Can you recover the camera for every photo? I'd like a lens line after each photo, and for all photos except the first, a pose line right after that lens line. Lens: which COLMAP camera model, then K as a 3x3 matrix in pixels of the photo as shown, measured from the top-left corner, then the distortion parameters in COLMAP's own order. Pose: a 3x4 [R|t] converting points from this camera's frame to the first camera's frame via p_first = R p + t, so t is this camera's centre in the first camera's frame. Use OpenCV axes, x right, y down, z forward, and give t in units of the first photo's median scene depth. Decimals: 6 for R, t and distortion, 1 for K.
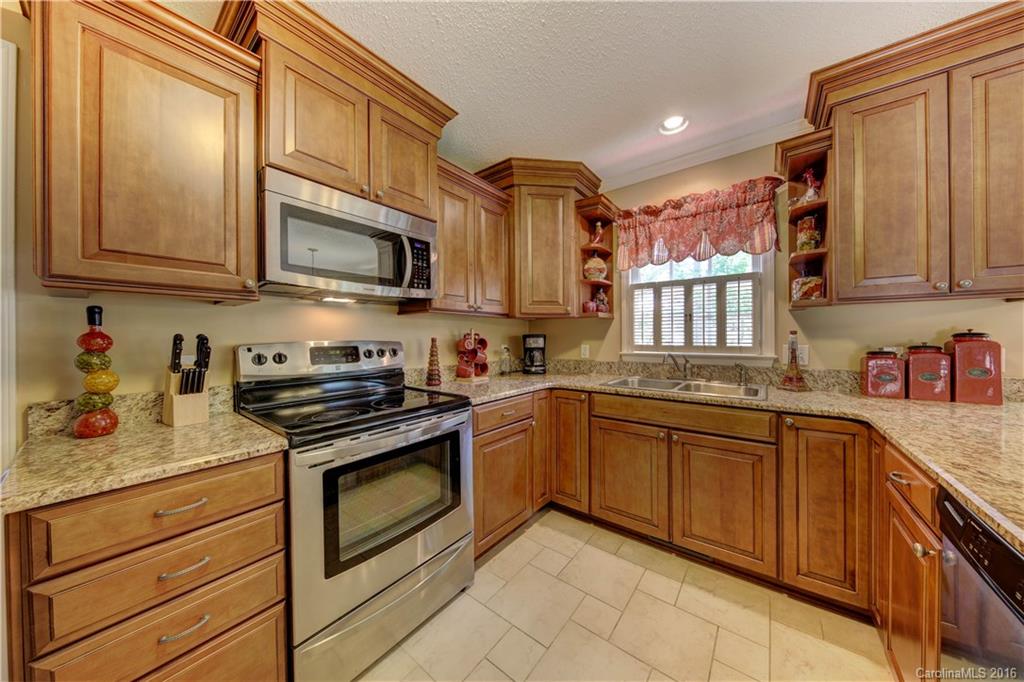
lens RADIAL K [[331.8, 0, 518.1], [0, 331.8, 338.8], [0, 0, 1]] dist [0.001999, -0.000018]
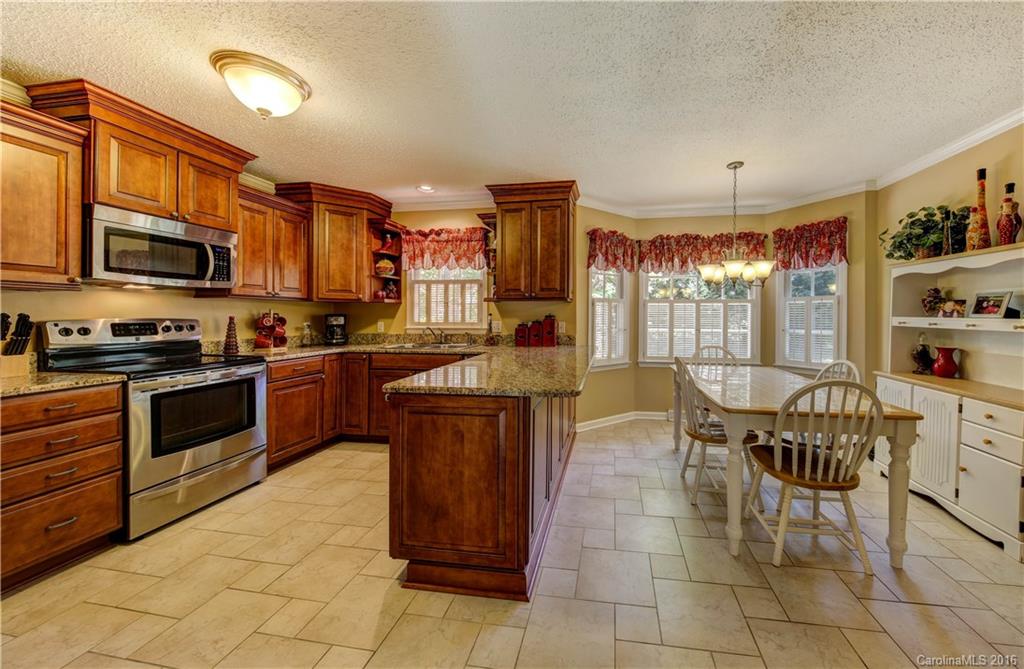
lens RADIAL K [[350.8, 0, 560.9], [0, 350.8, 313.5], [0, 0, 1]] dist [-0.006117, -0.001075]
pose [[0.864022, 0.008894, 0.503376, 0.176842], [-0.002160, 0.999900, -0.013960, 0.001562], [-0.503450, 0.010975, 0.863955, -0.854104]]
